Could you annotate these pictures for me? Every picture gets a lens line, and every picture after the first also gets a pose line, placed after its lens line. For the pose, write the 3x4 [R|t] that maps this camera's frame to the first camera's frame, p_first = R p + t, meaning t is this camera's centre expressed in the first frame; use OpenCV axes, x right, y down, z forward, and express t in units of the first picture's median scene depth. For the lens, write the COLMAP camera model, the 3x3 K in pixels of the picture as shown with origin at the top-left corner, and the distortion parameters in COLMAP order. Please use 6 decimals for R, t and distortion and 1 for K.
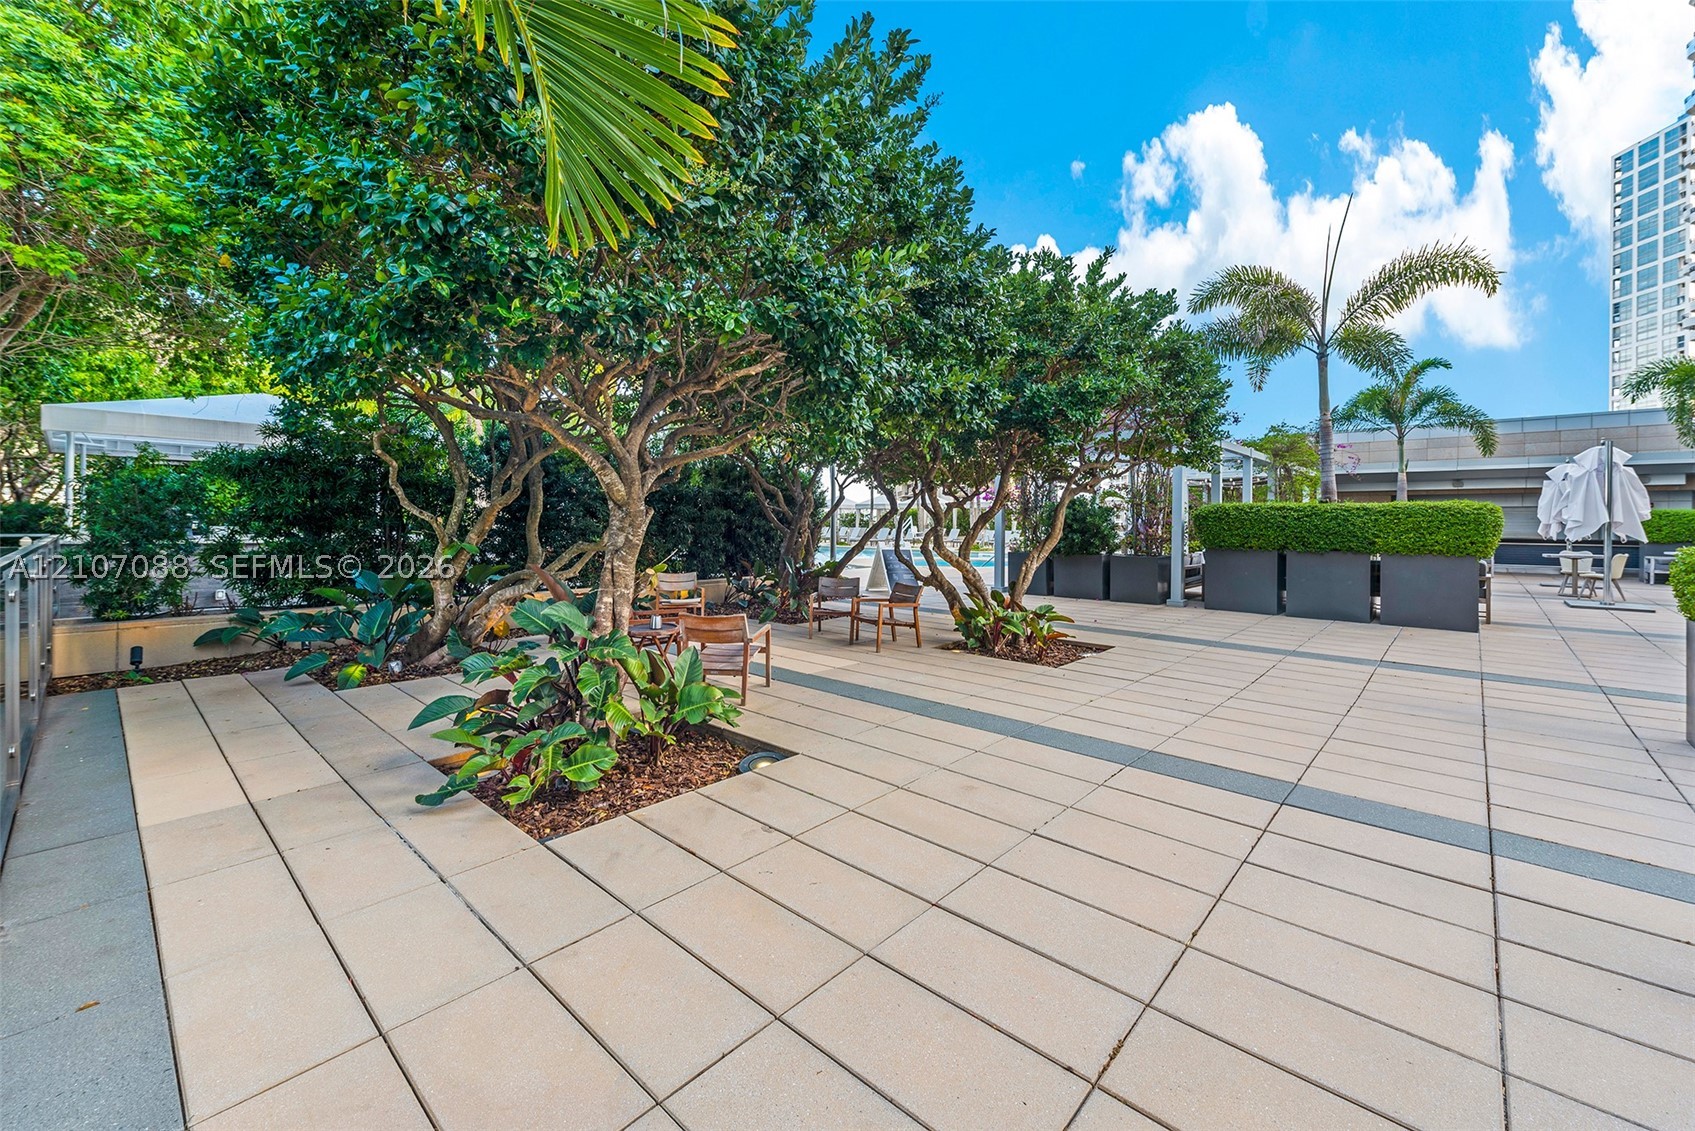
lens RADIAL K [[666.8, 0, 847.0], [0, 666.8, 541.9], [0, 0, 1]] dist [0.020058, -0.007227]
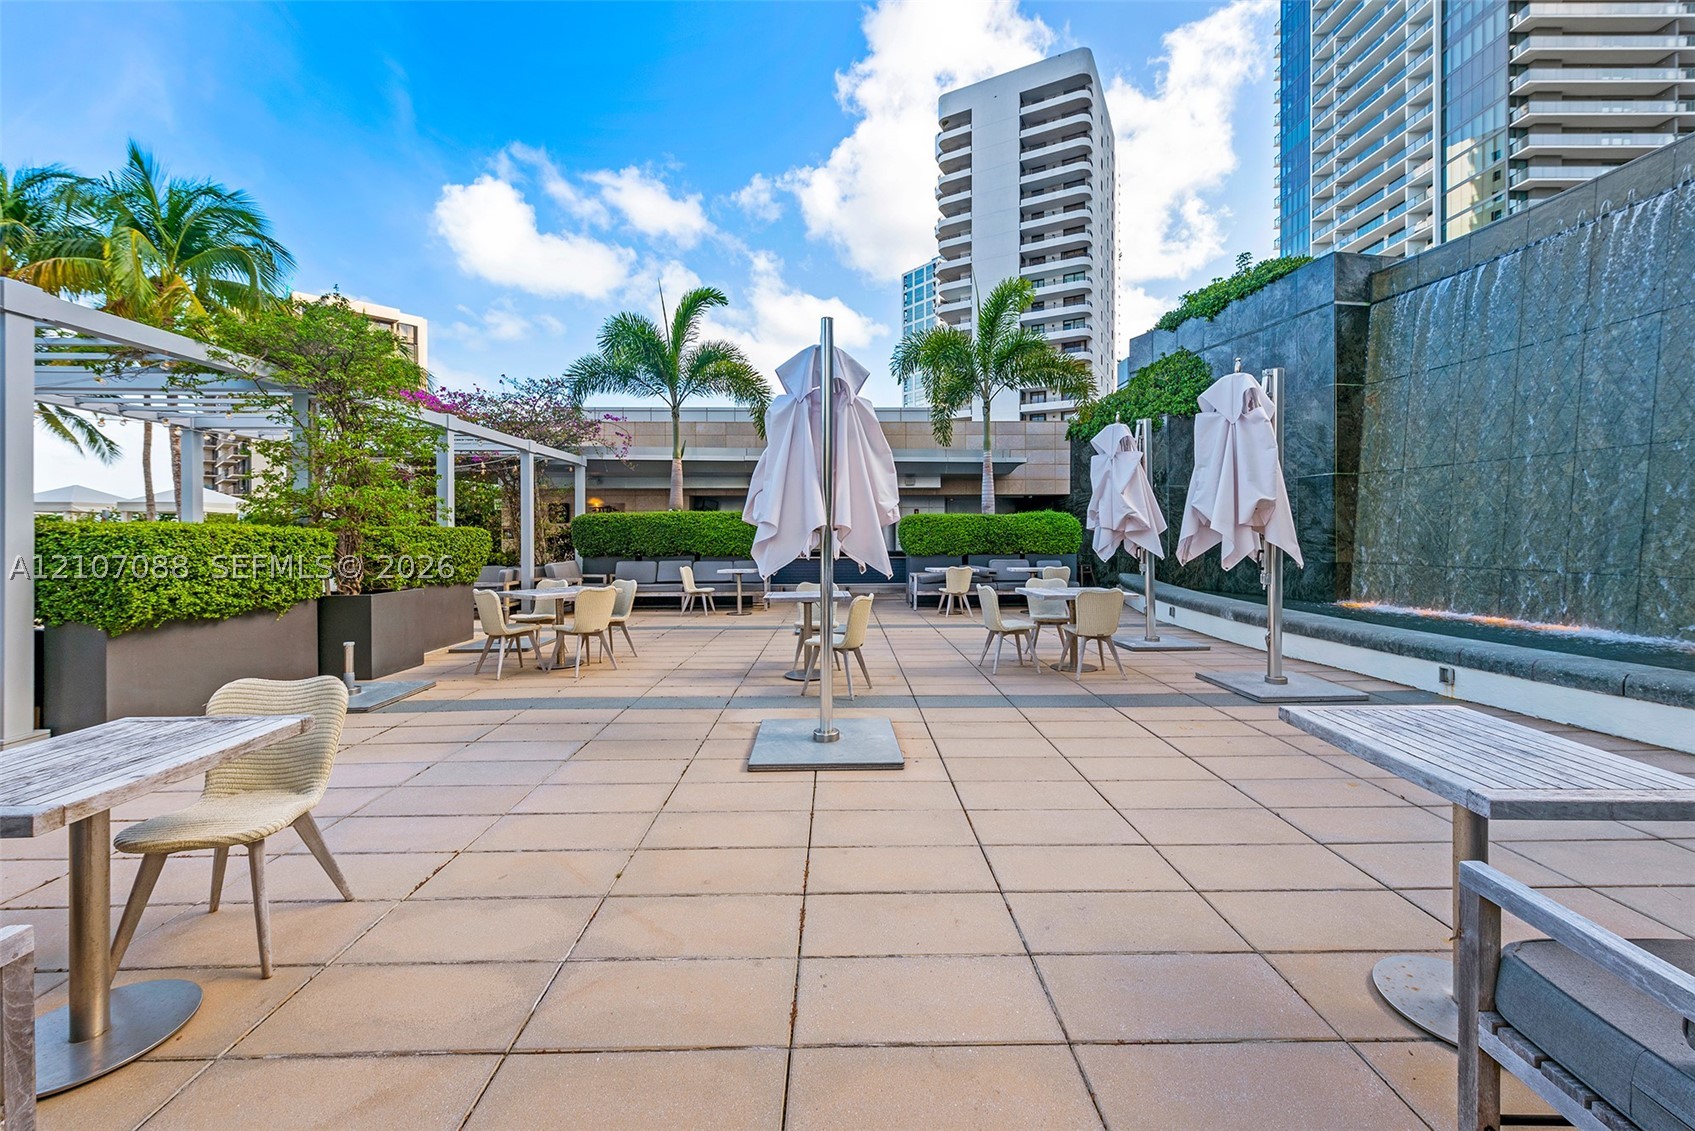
lens RADIAL K [[666.8, 0, 847.0], [0, 666.8, 541.9], [0, 0, 1]] dist [0.020058, -0.007227]
pose [[0.730465, -0.003359, 0.682942, 0.513143], [0.020019, 0.999664, -0.016495, -0.006667], [-0.682657, 0.025721, 0.730286, 0.413303]]
